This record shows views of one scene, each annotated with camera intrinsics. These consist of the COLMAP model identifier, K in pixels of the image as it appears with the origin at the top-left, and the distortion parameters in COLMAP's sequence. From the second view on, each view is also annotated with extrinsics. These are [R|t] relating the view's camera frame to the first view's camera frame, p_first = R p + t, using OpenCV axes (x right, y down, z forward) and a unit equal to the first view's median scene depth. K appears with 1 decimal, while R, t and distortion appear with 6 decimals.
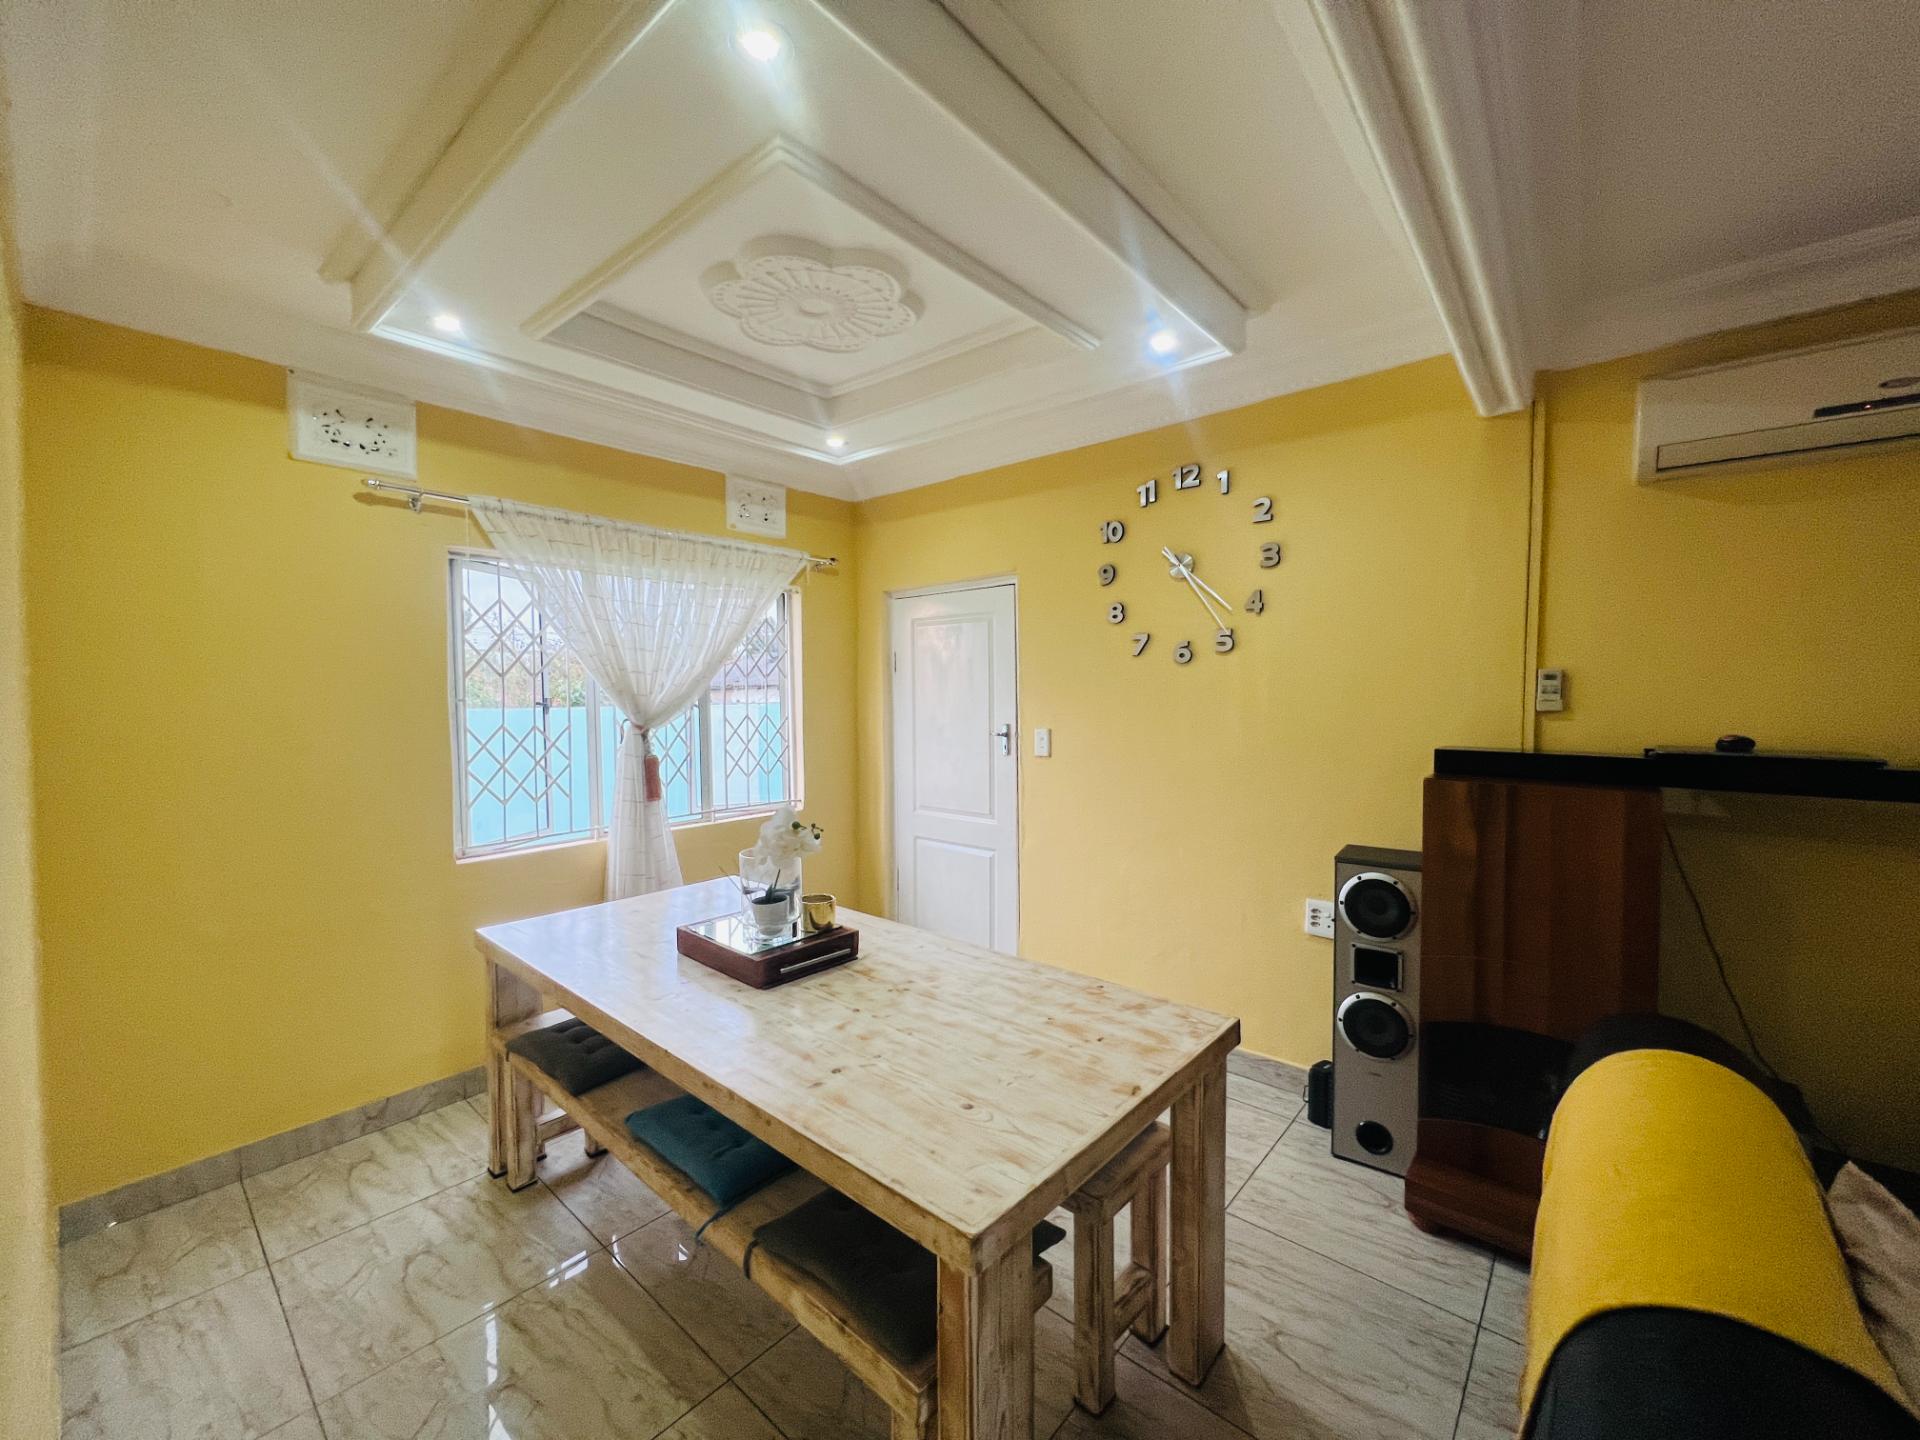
lens RADIAL K [[767.3, 0, 962.0], [0, 767.3, 718.0], [0, 0, 1]] dist [-0.002028, 0.000450]
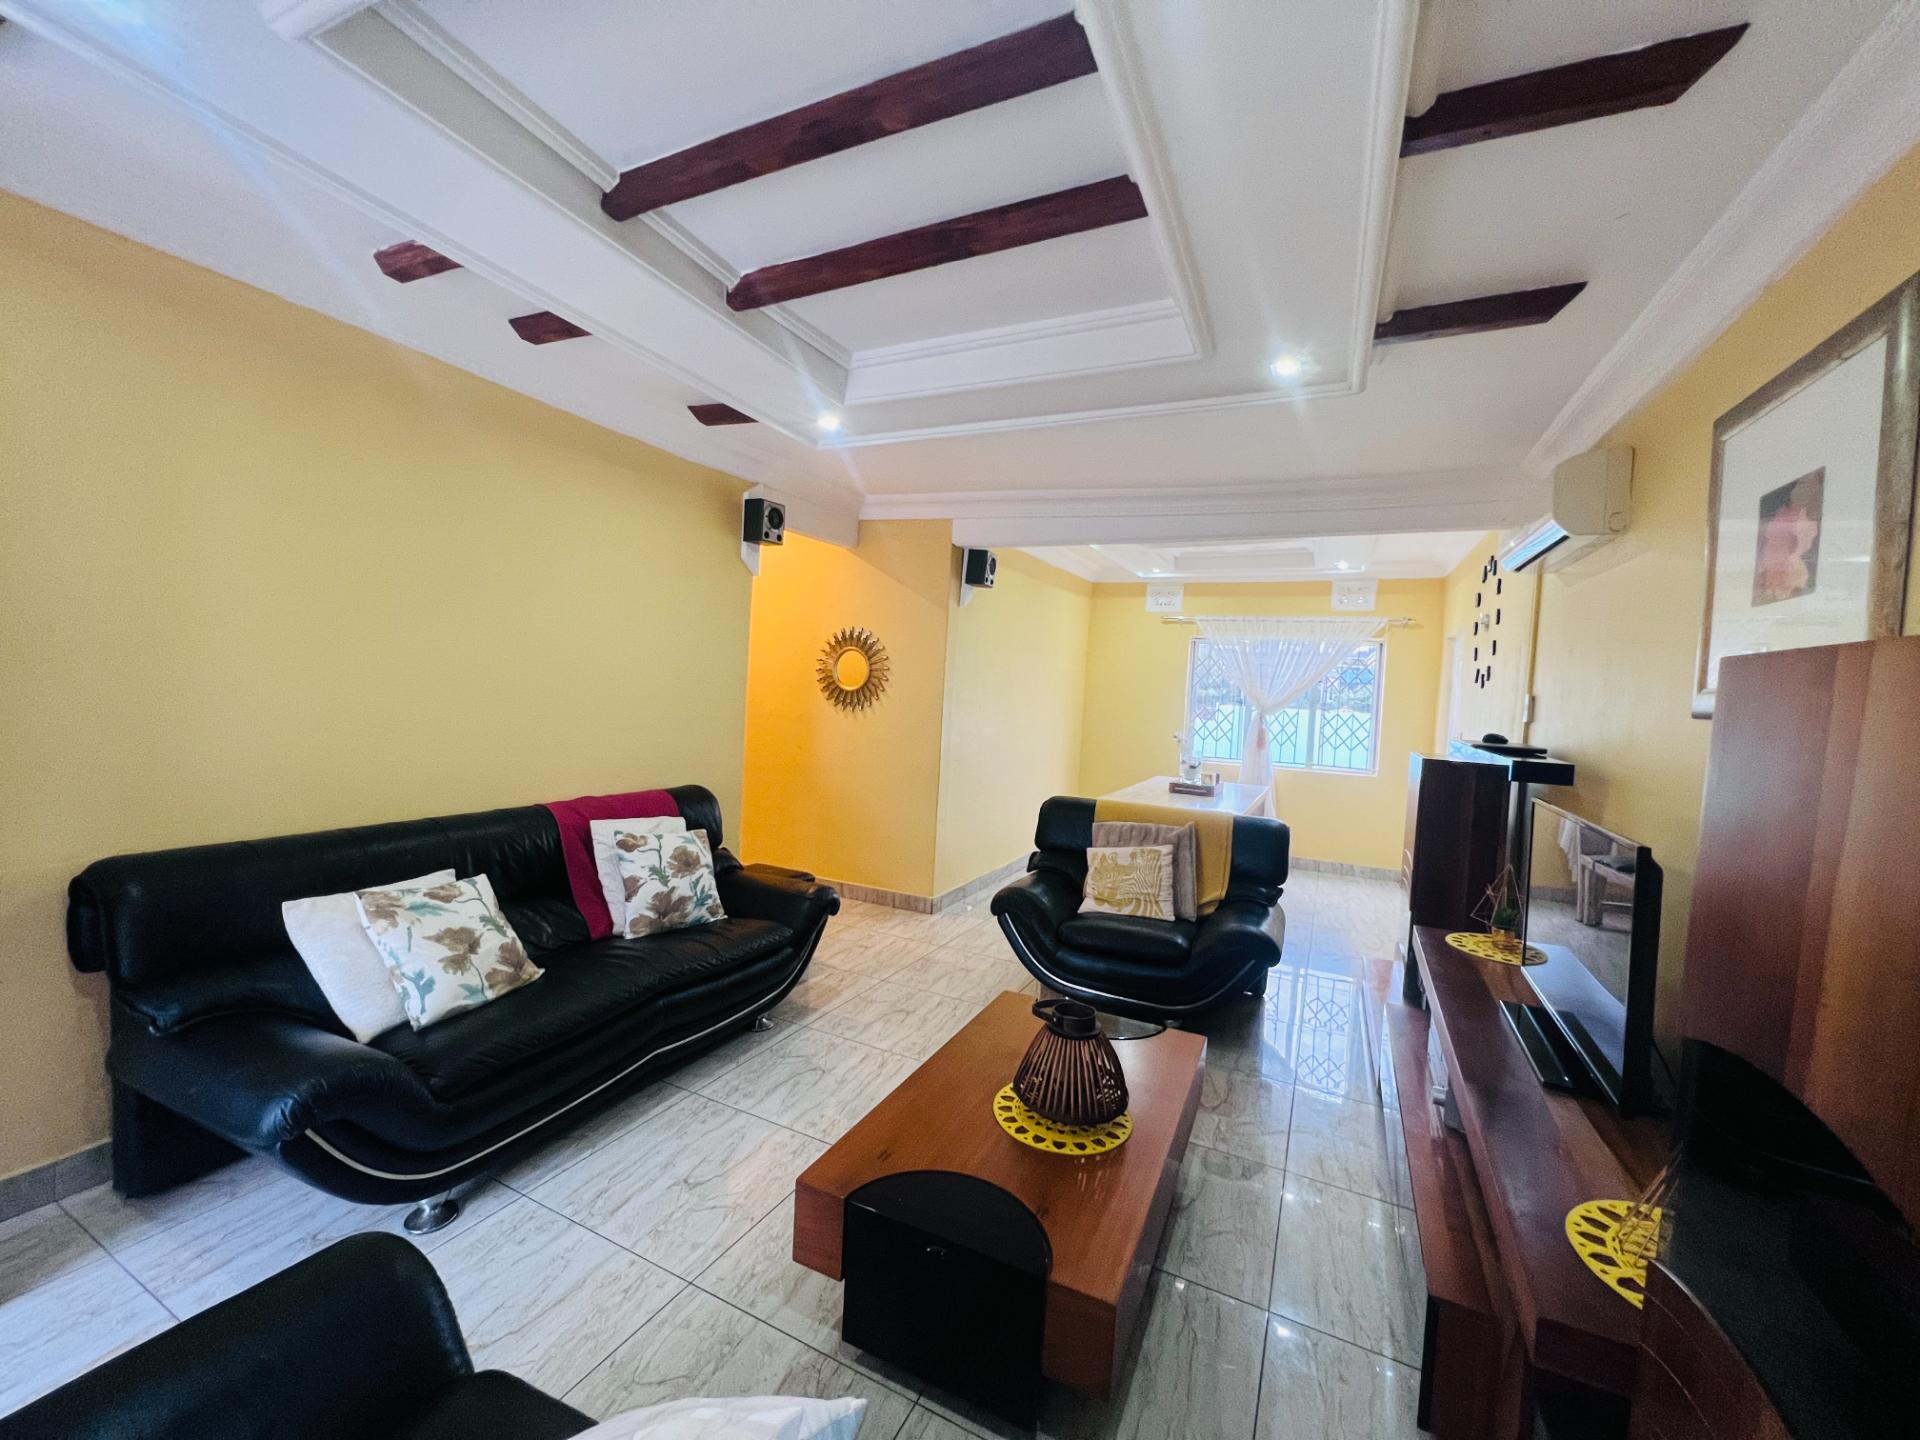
lens RADIAL K [[767.3, 0, 957.7], [0, 767.3, 717.9], [0, 0, 1]] dist [-0.002028, 0.000450]
pose [[0.253151, 0.058441, -0.965660, 2.109985], [-0.089031, 0.995345, 0.036898, 0.029549], [0.963321, 0.076633, 0.257175, -0.505105]]
